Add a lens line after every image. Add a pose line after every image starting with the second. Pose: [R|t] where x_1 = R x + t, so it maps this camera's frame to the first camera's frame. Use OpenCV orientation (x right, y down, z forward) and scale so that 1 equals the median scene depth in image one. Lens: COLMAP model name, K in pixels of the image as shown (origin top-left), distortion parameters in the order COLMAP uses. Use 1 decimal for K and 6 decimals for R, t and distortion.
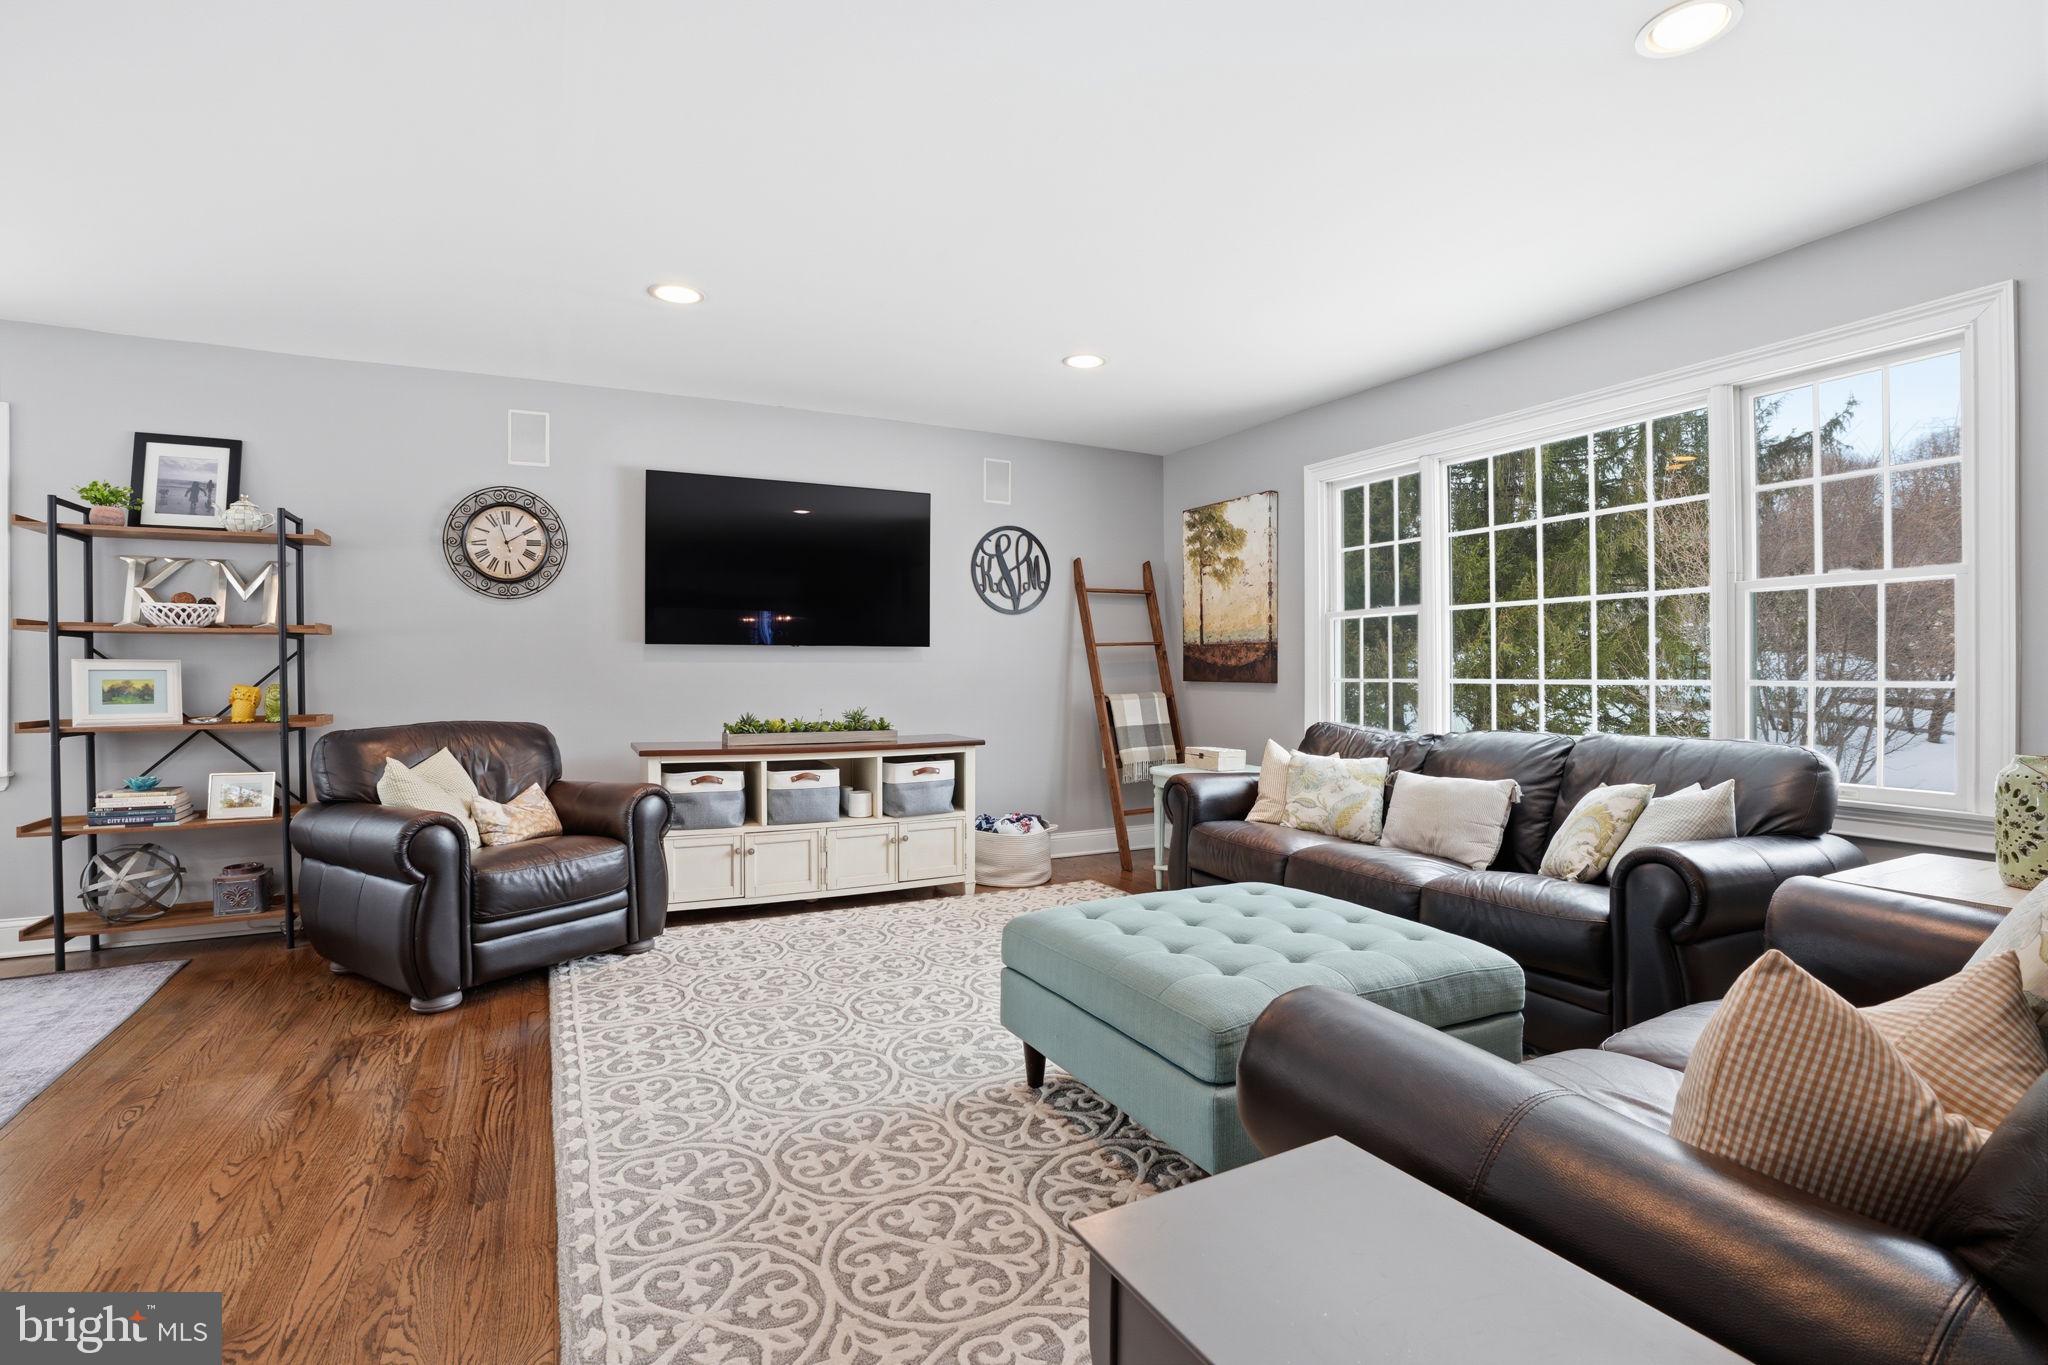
lens RADIAL K [[934.0, 0, 1021.4], [0, 934.0, 676.1], [0, 0, 1]] dist [-0.063625, 0.019601]
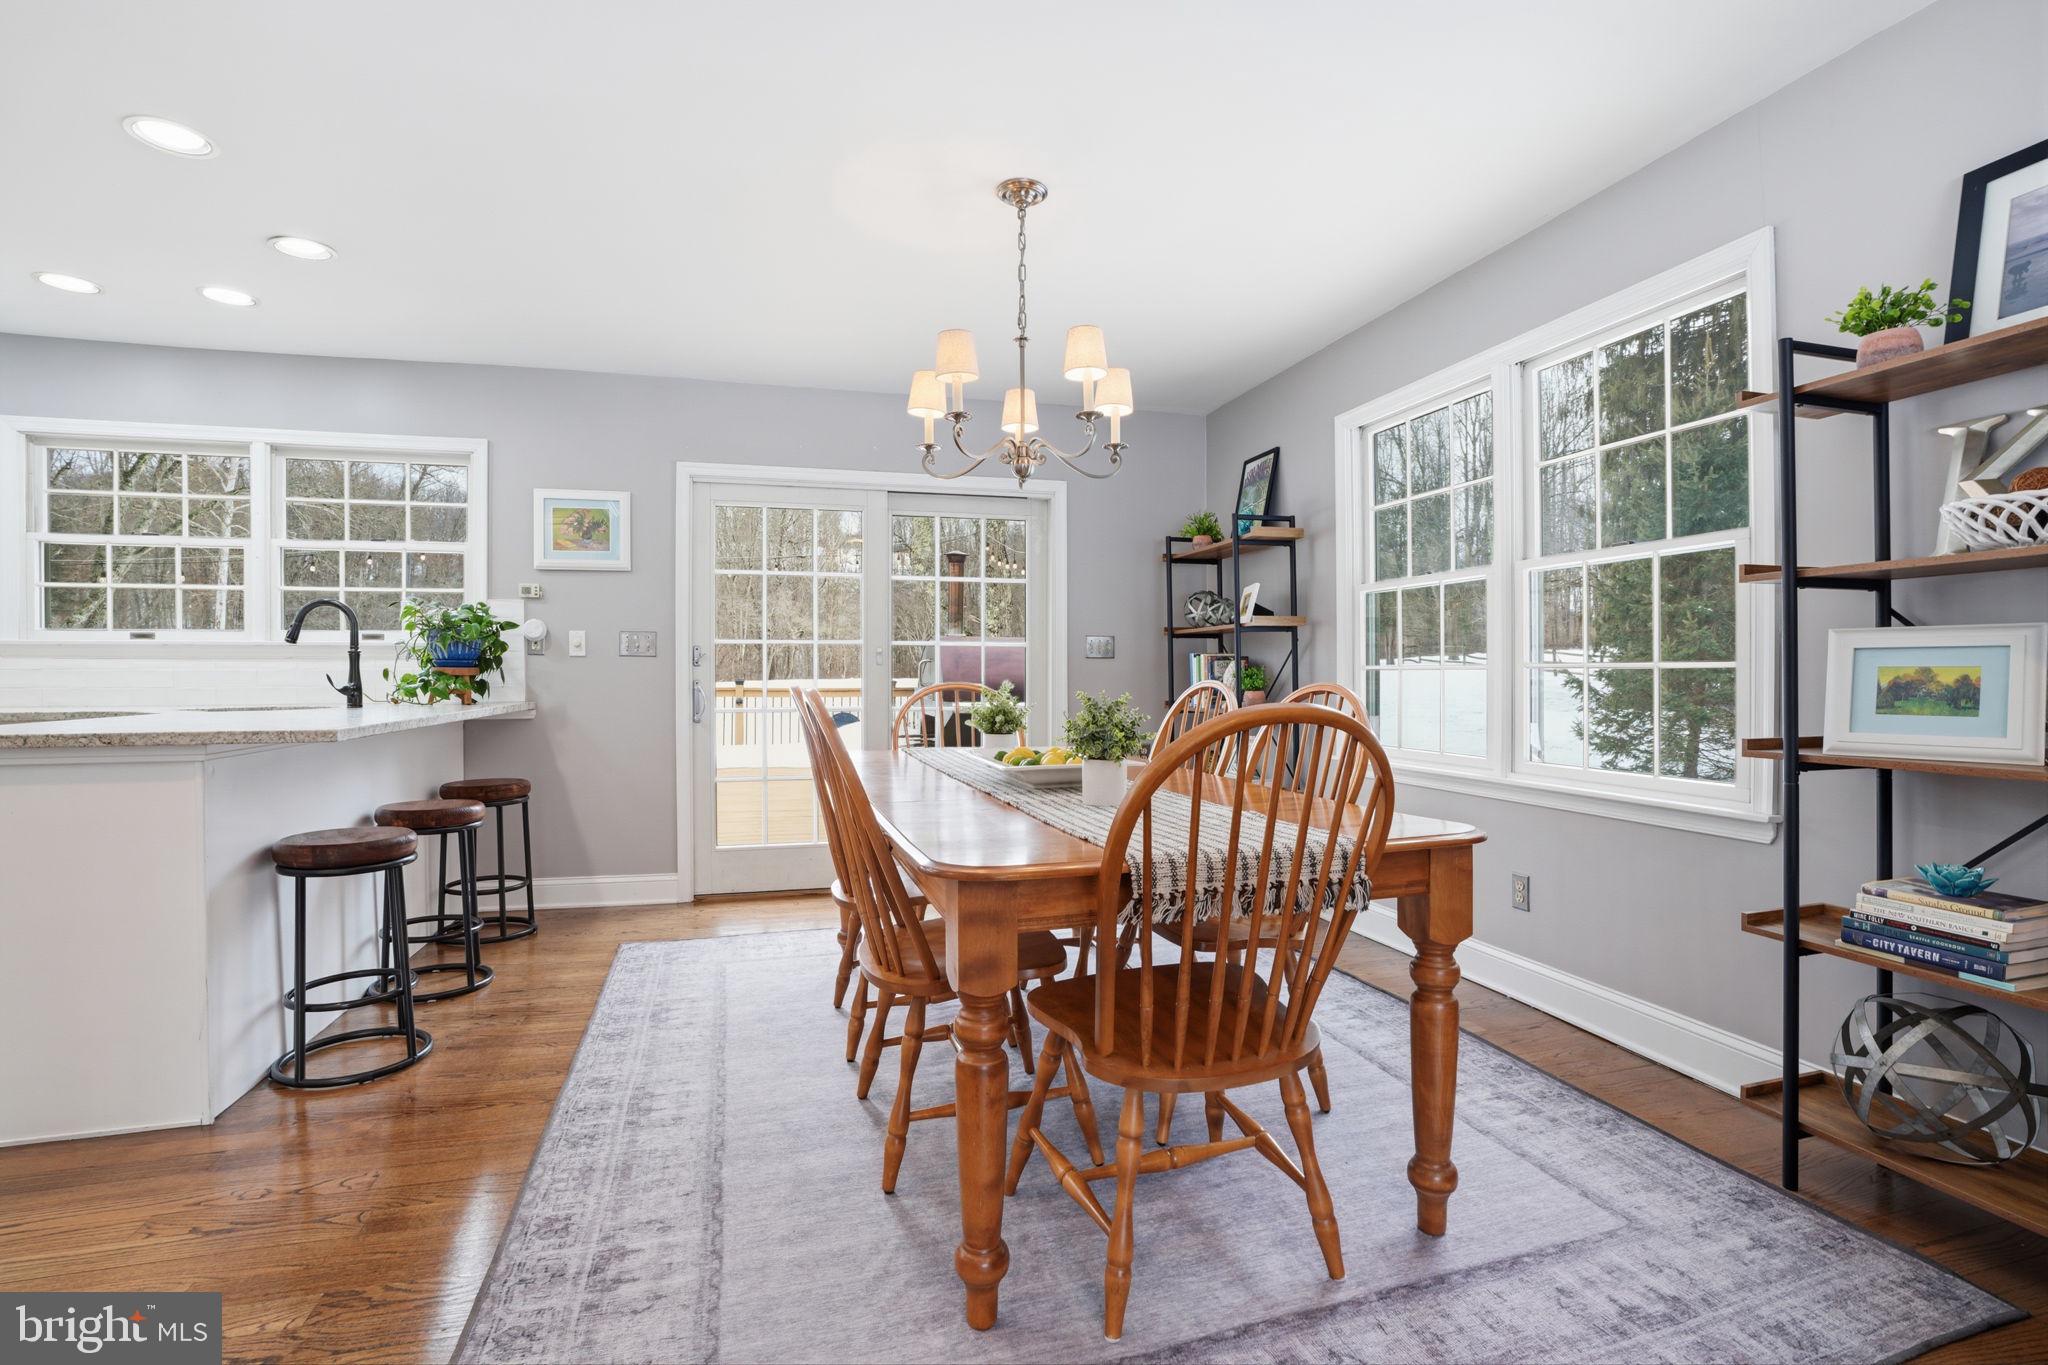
lens RADIAL K [[934.0, 0, 1021.4], [0, 934.0, 676.1], [0, 0, 1]] dist [-0.063625, 0.019601]
pose [[-0.214193, 0.007701, -0.976761, -0.407822], [0.005546, 0.999962, 0.006668, 0.003541], [0.976776, -0.003989, -0.214228, 0.615938]]
